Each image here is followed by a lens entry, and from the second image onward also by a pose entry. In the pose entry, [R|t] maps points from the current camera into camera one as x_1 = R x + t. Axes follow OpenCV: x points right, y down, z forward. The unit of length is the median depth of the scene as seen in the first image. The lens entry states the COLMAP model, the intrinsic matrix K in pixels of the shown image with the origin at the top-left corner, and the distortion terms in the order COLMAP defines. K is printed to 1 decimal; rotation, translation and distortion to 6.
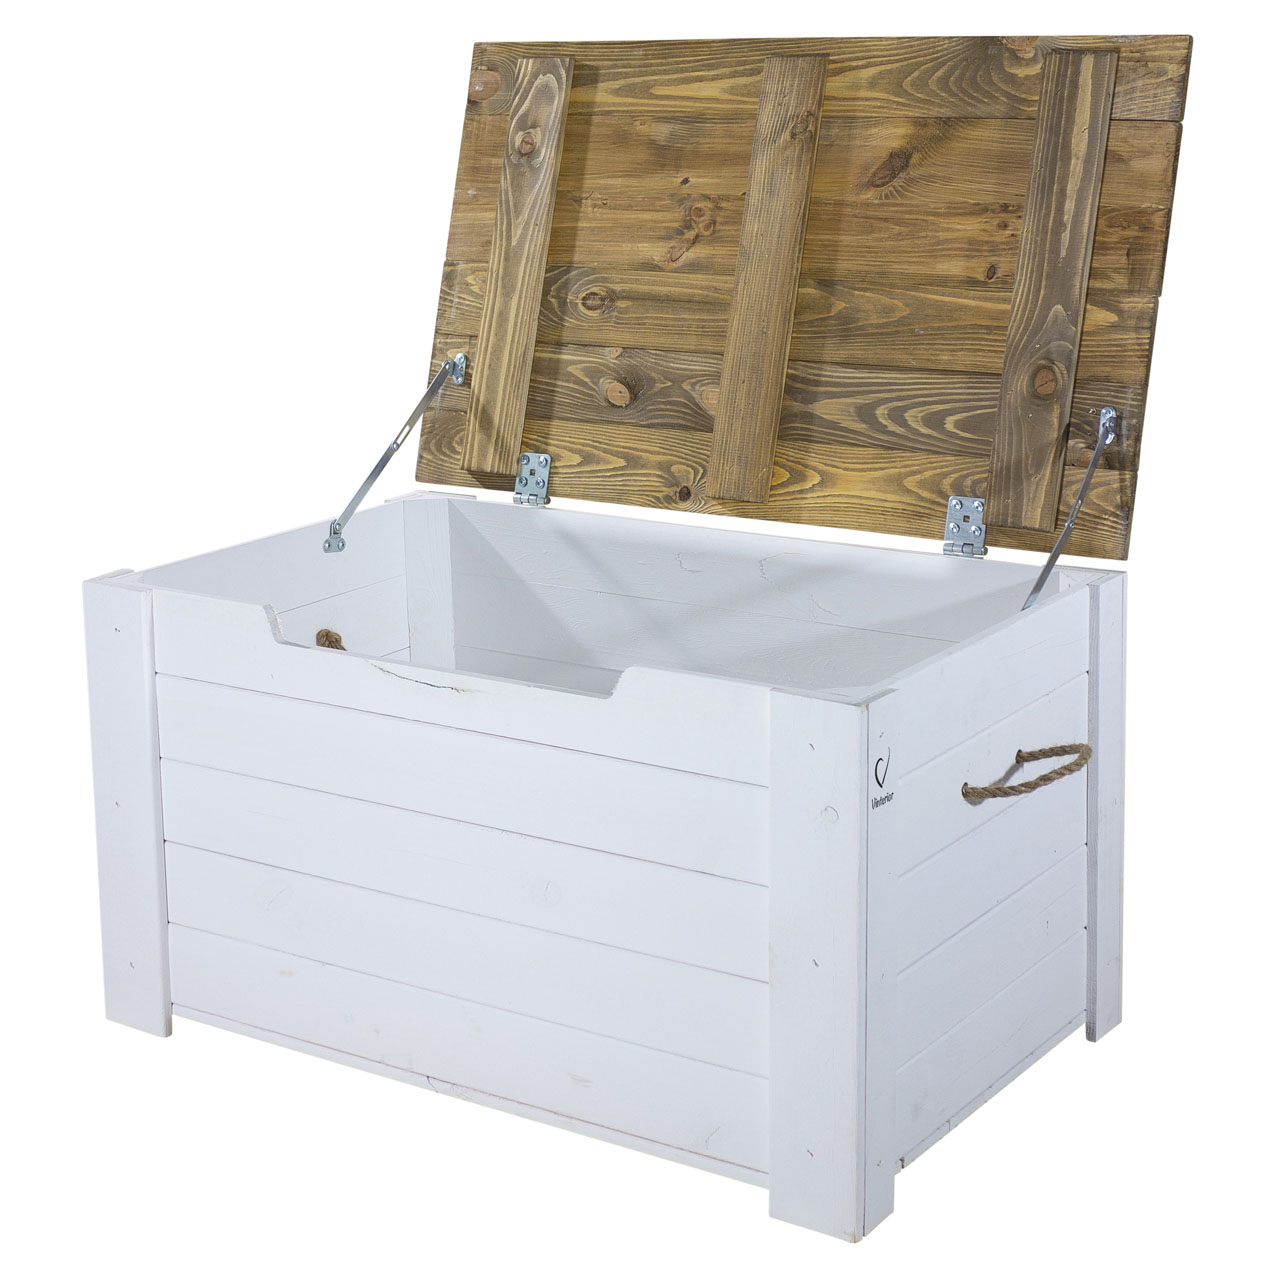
lens RADIAL K [[2542.2, 0, 640.0], [0, 2542.2, 445.8], [0, 0, 1]] dist [-0.011407, -0.104676]
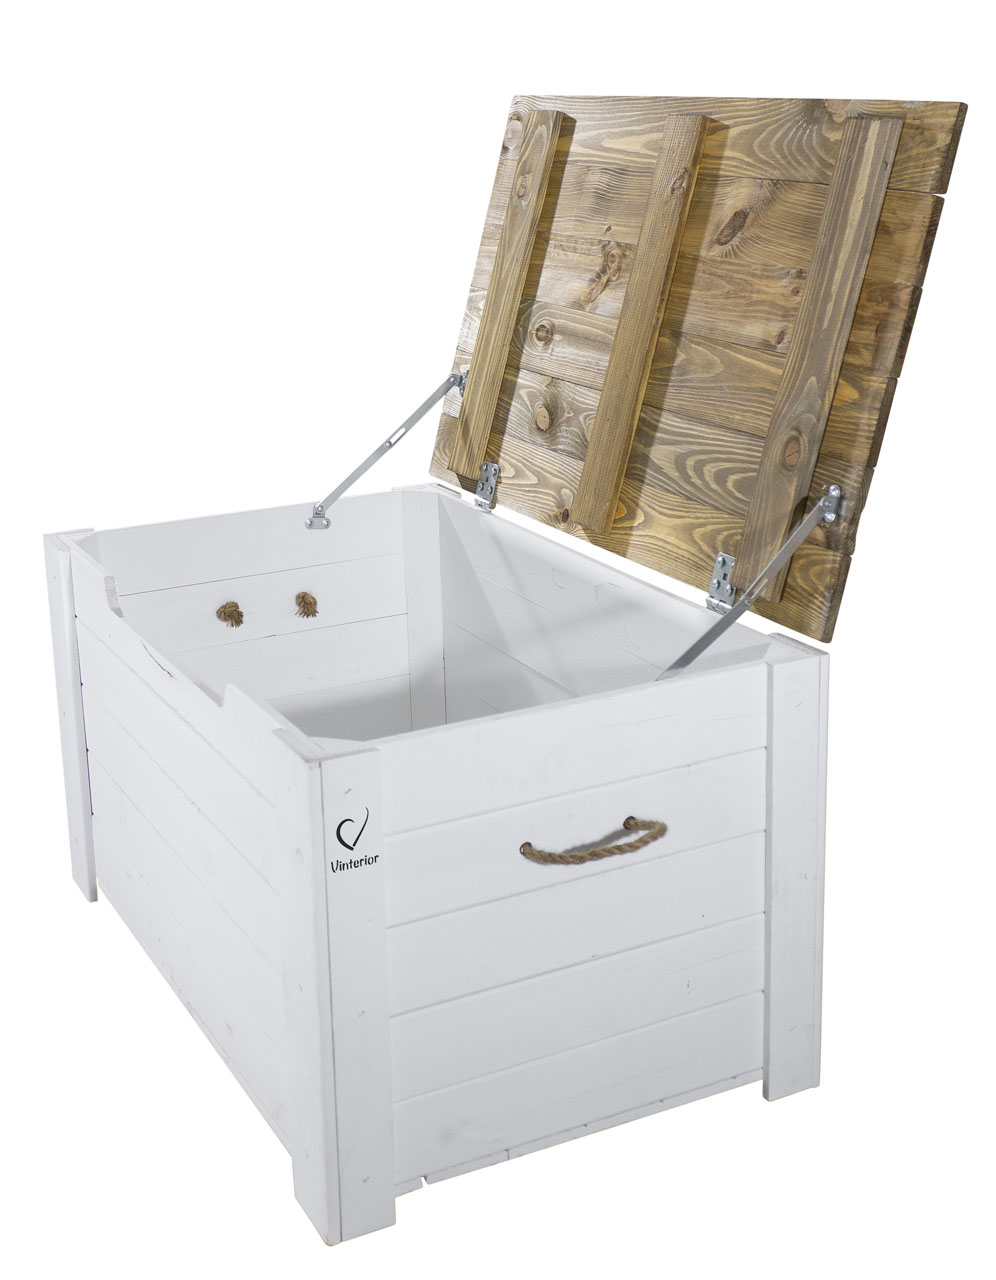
lens RADIAL K [[1866.9, 0, 495.2], [0, 1866.9, 540.6], [0, 0, 1]] dist [-0.002737, -0.057913]
pose [[0.882944, 0.120483, -0.453755, 0.381407], [-0.078993, 0.990856, 0.109386, -0.060073], [0.462785, -0.060738, 0.884387, 0.286456]]
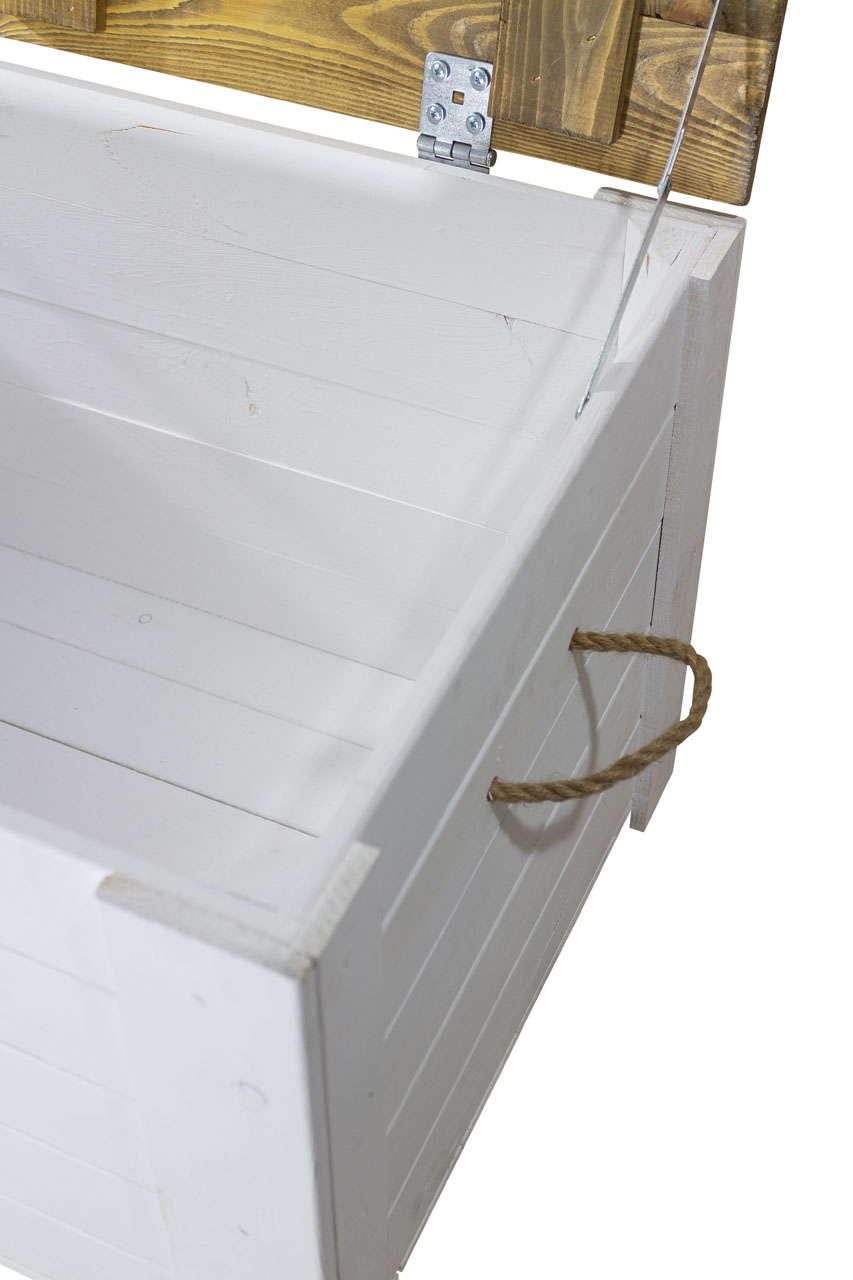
lens RADIAL K [[1885.1, 0, 426.5], [0, 1885.1, 640.0], [0, 0, 1]] dist [-0.009508, -0.022714]
pose [[0.986461, -0.101650, 0.128696, 0.055272], [0.013724, 0.833154, 0.552871, -0.099794], [-0.163423, -0.543619, 0.823269, 0.586122]]
